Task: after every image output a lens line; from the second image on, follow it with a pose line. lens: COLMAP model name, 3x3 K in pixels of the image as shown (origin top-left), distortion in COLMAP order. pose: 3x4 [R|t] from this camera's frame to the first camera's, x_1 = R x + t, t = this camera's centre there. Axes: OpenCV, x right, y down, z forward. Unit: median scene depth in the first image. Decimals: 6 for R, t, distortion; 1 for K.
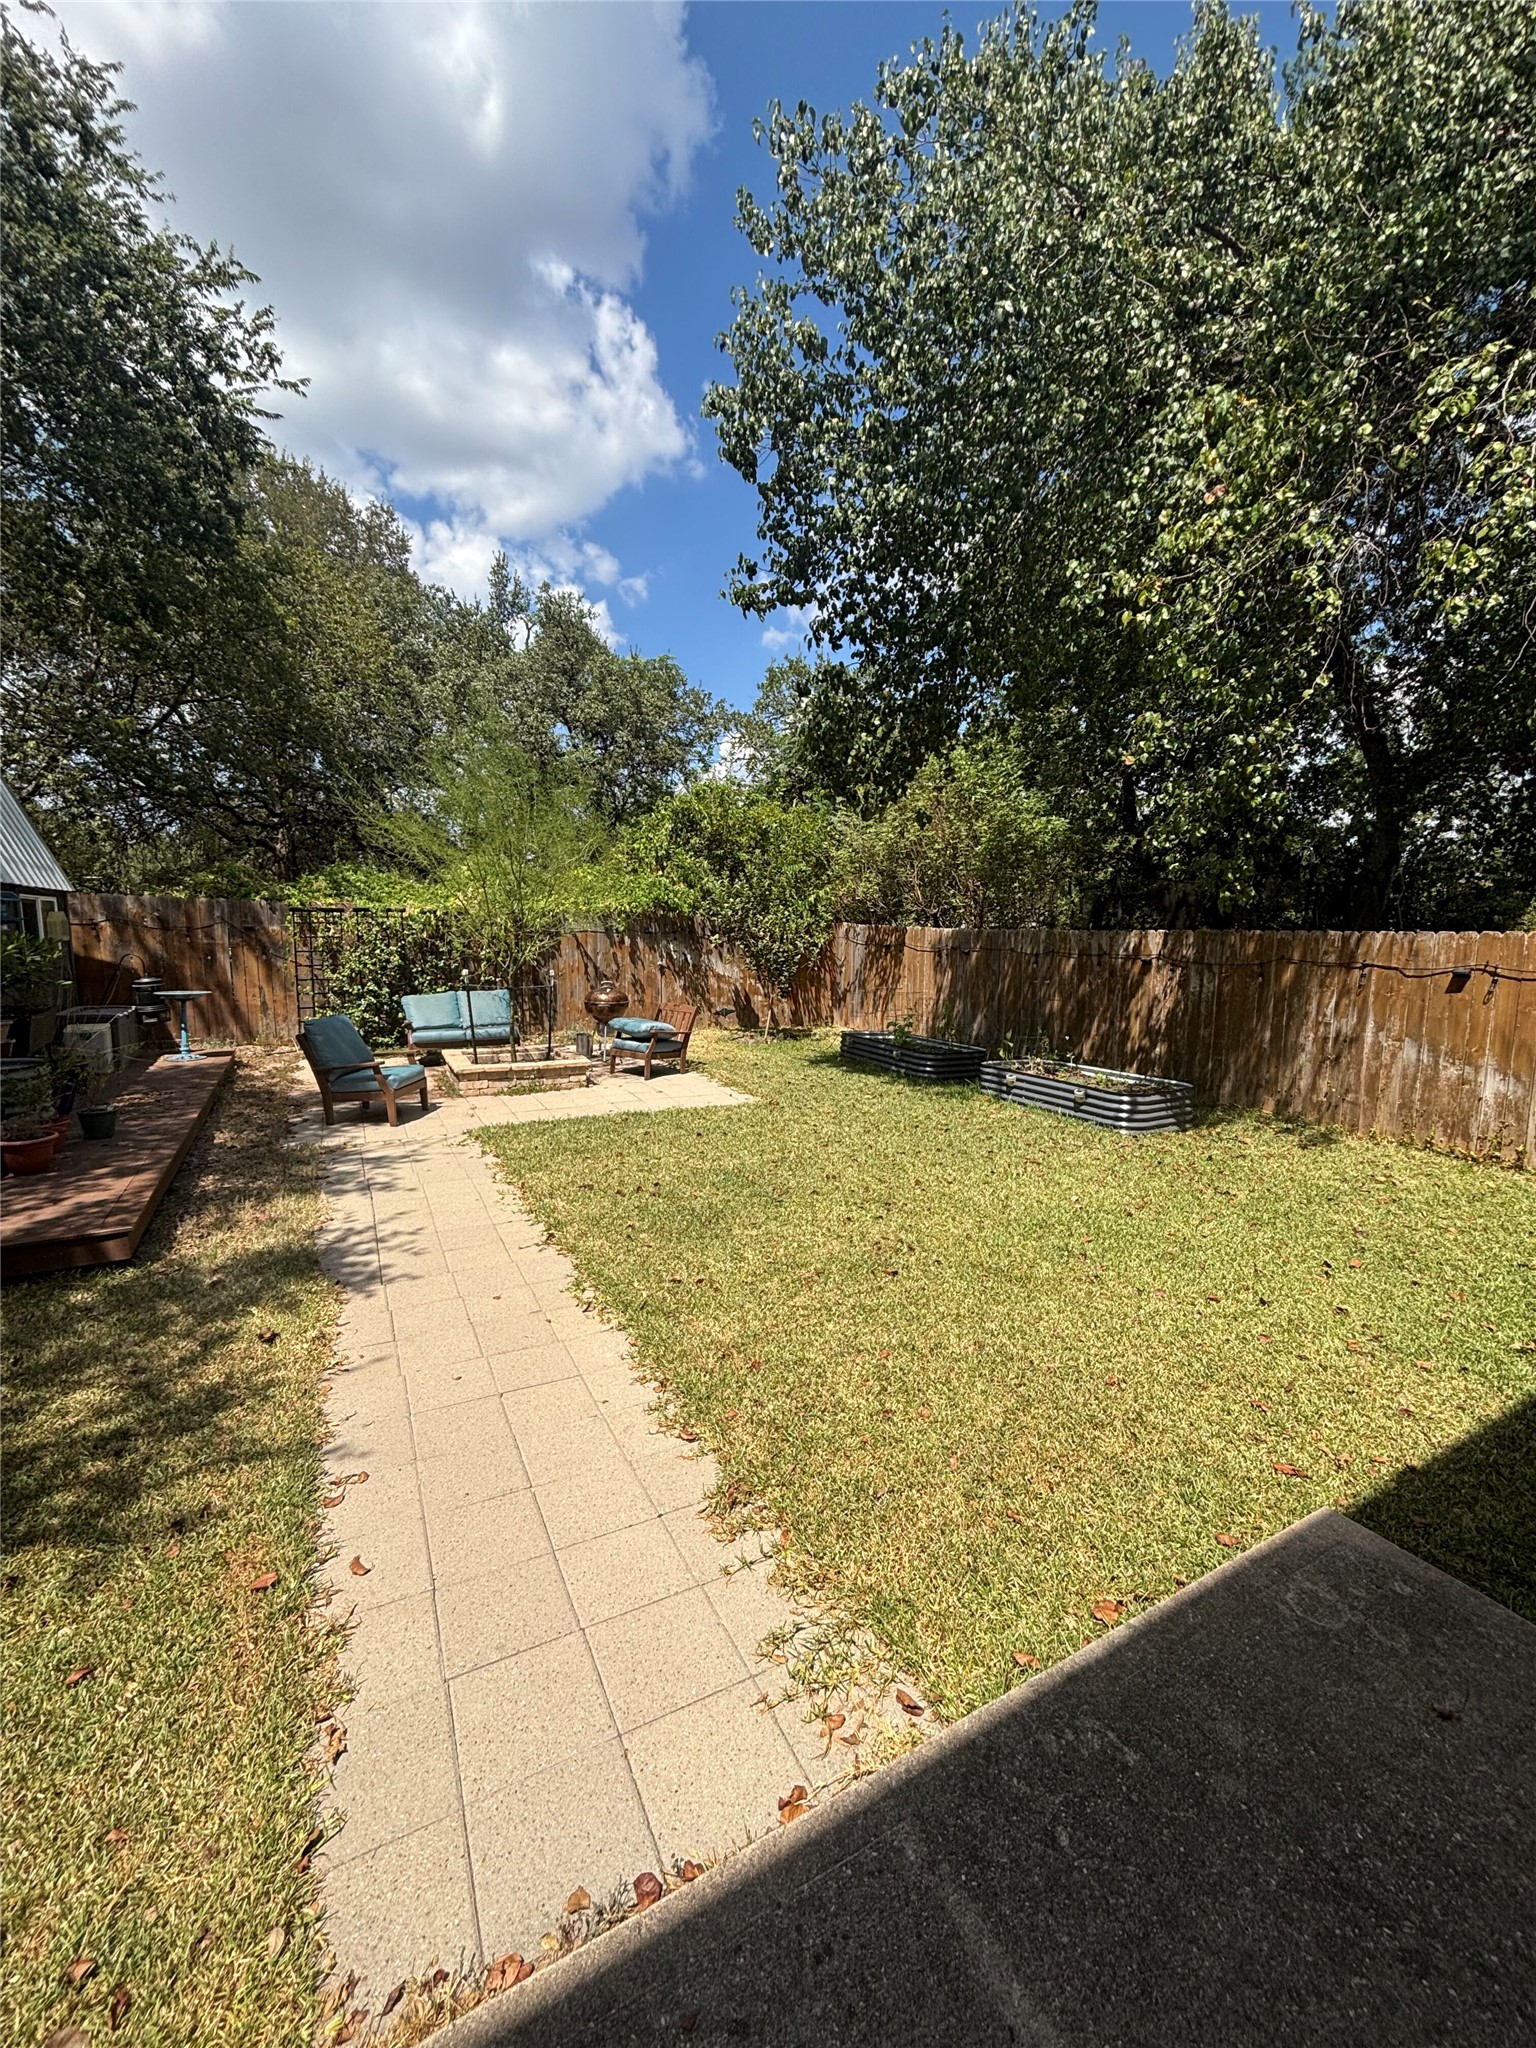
lens RADIAL K [[832.9, 0, 761.1], [0, 832.9, 1024.7], [0, 0, 1]] dist [0.012075, 0.000862]
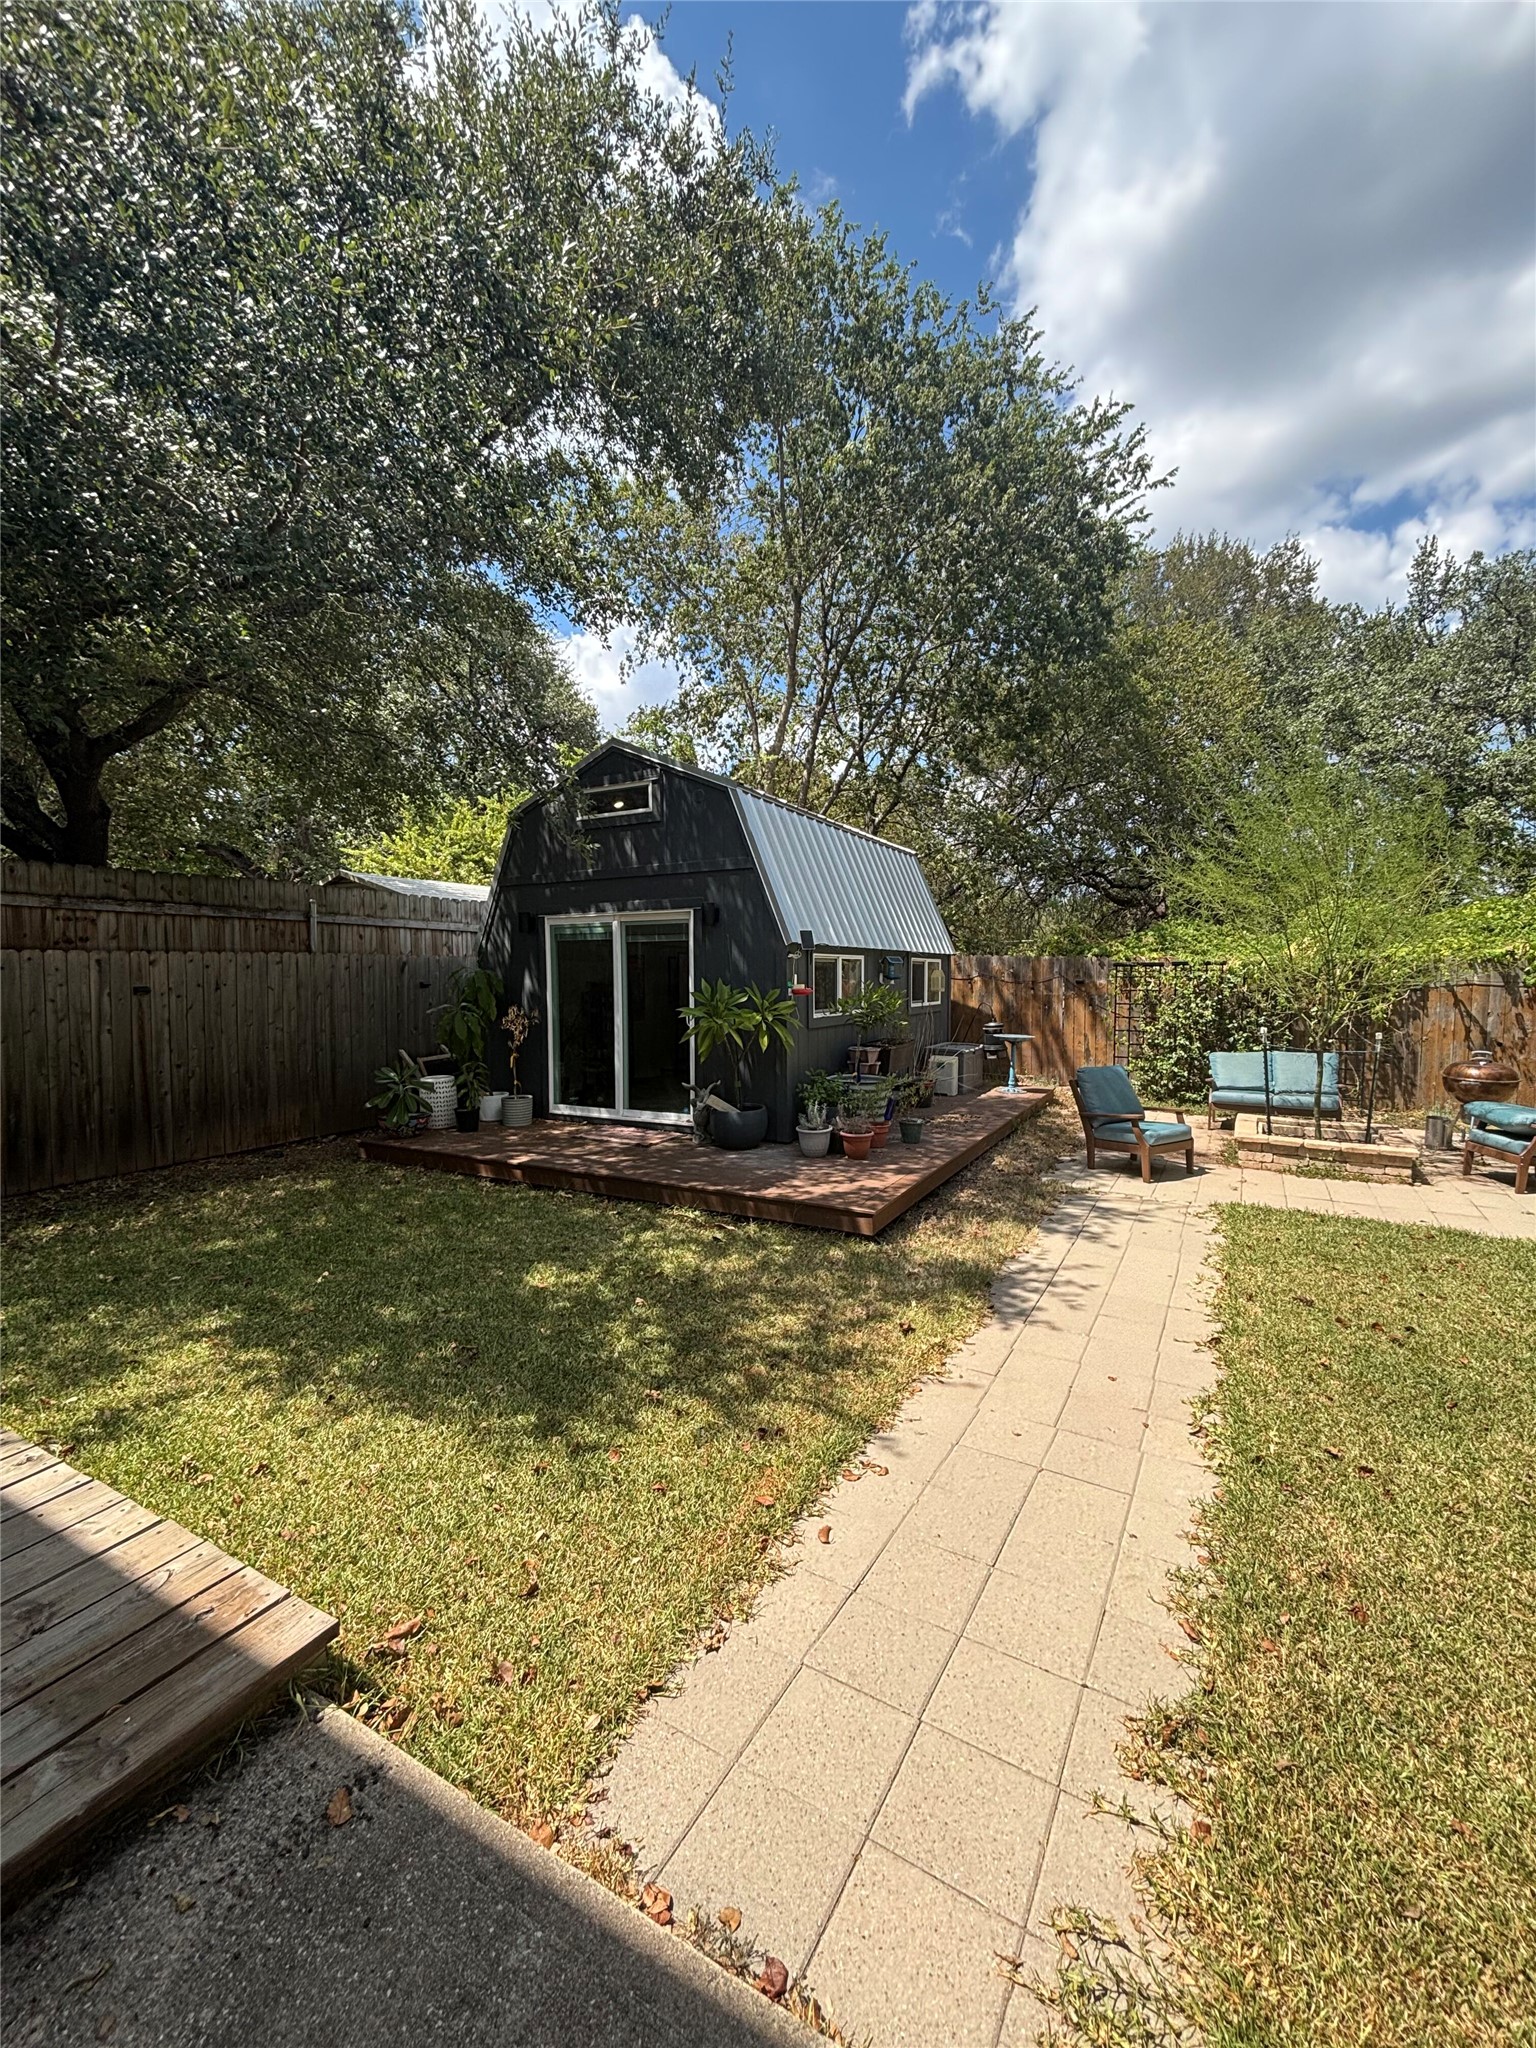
lens RADIAL K [[832.9, 0, 774.4], [0, 832.9, 1020.4], [0, 0, 1]] dist [0.012075, 0.000862]
pose [[0.553552, 0.040774, -0.831816, 0.165271], [-0.096479, 0.995216, -0.015421, -0.013682], [0.827207, 0.088789, 0.554838, 0.096315]]
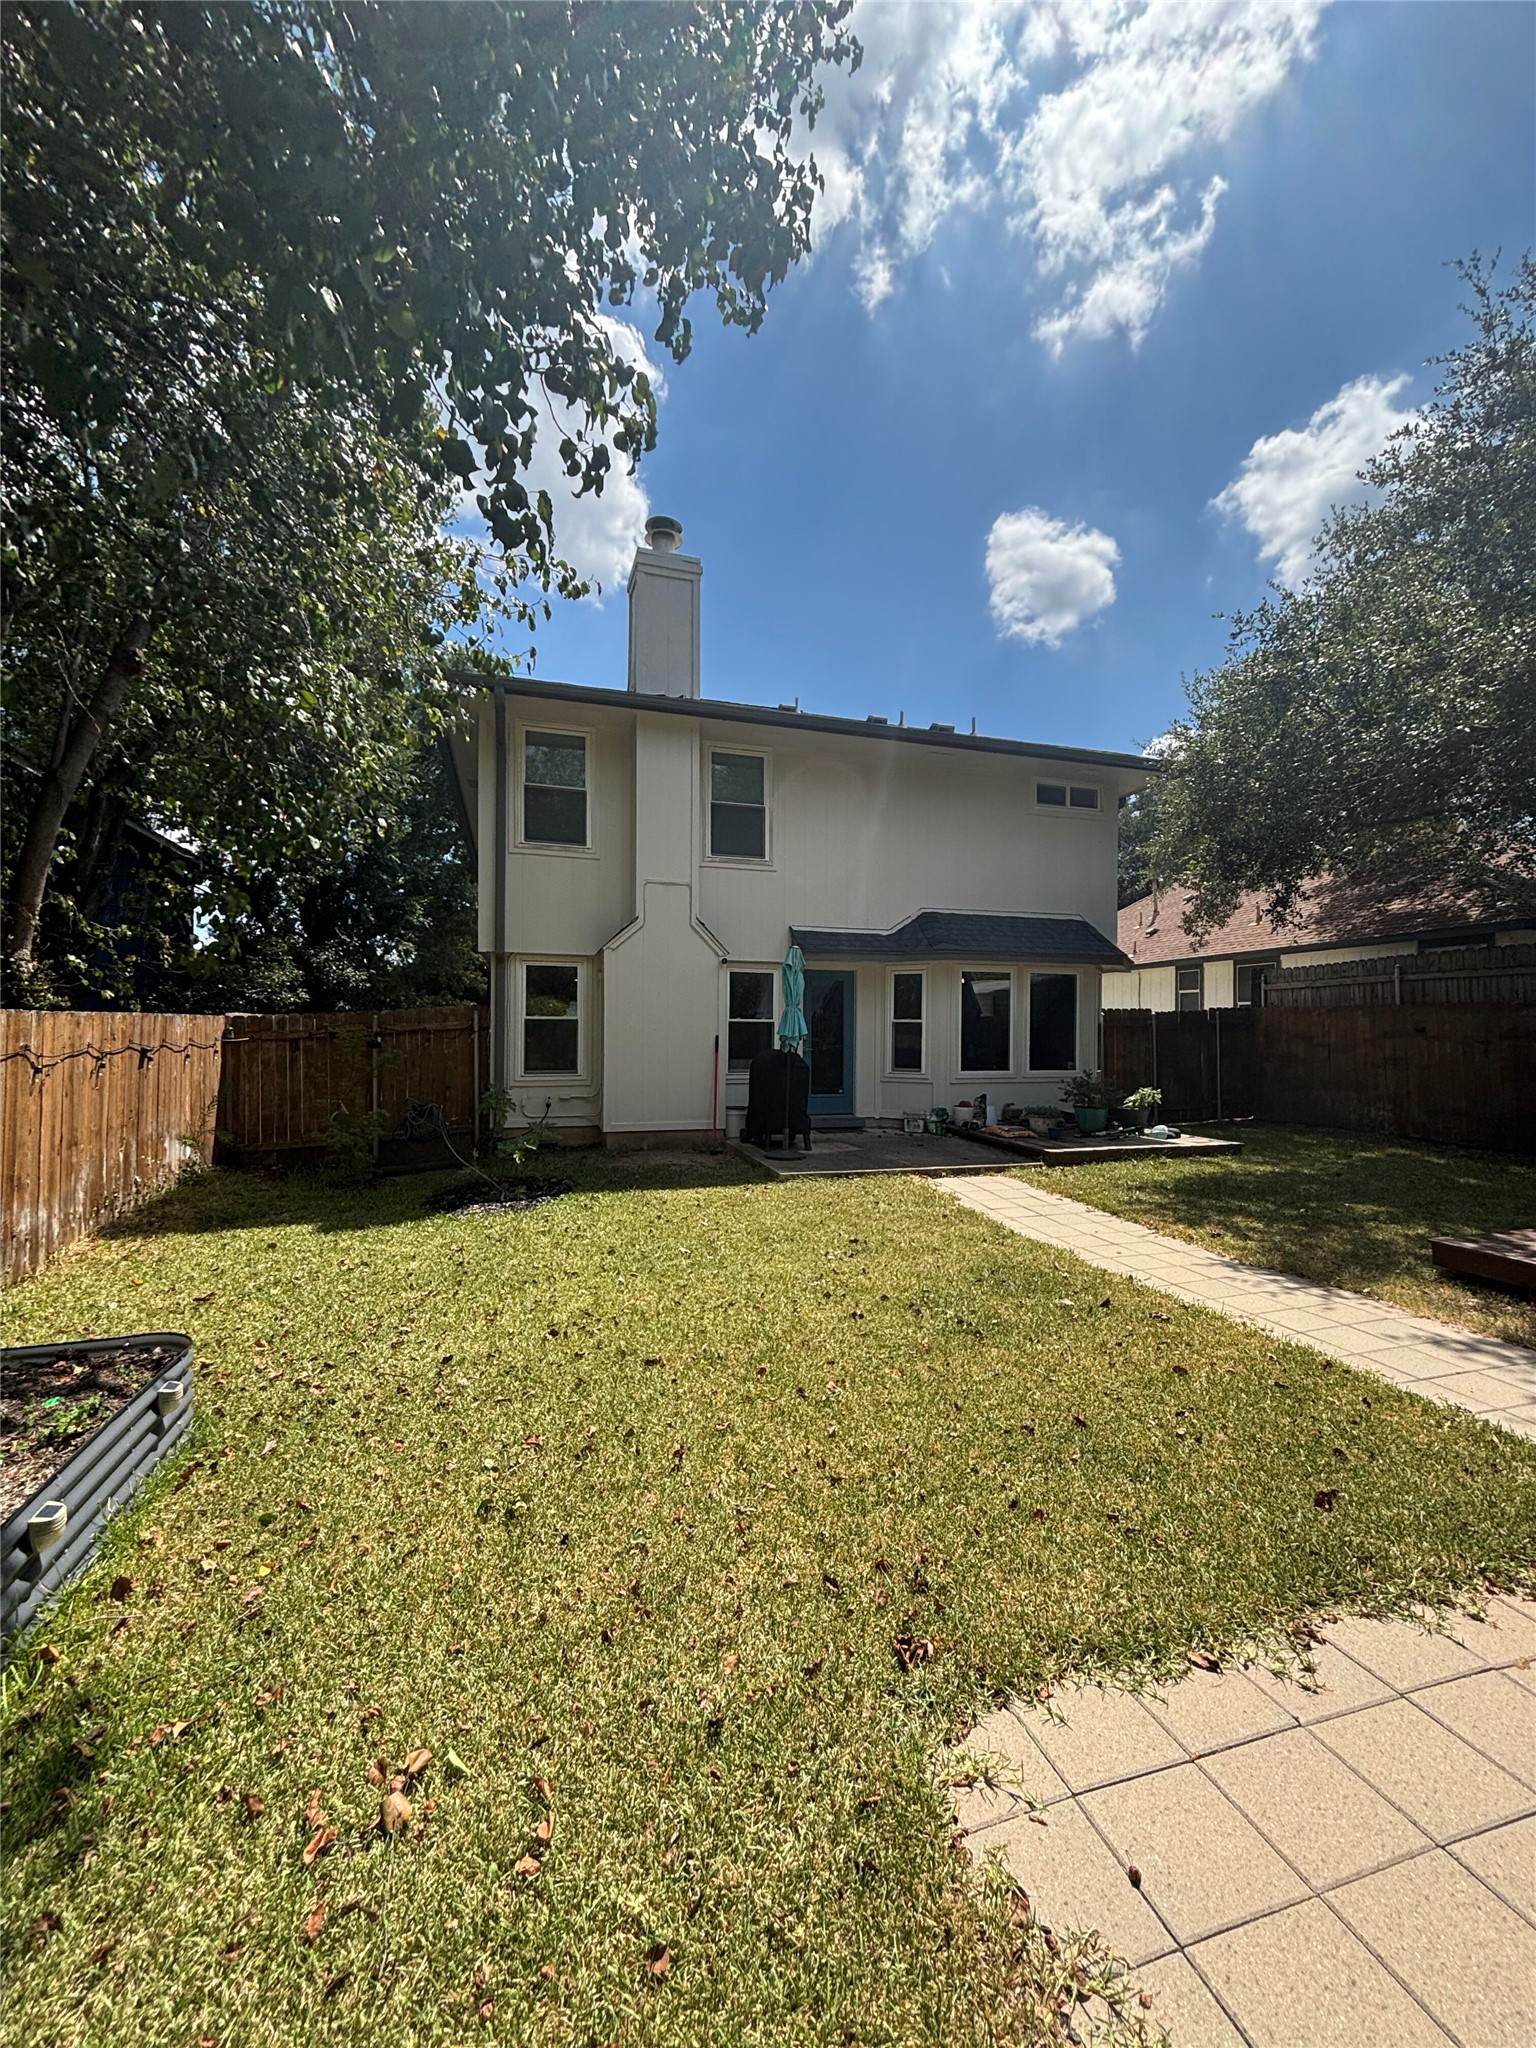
lens RADIAL K [[832.9, 0, 772.1], [0, 832.9, 1020.7], [0, 0, 1]] dist [0.012075, 0.000862]
pose [[-0.981854, -0.004723, 0.189577, 0.016313], [0.016788, 0.993600, 0.111699, -0.201488], [-0.188892, 0.112855, -0.975492, 1.829559]]
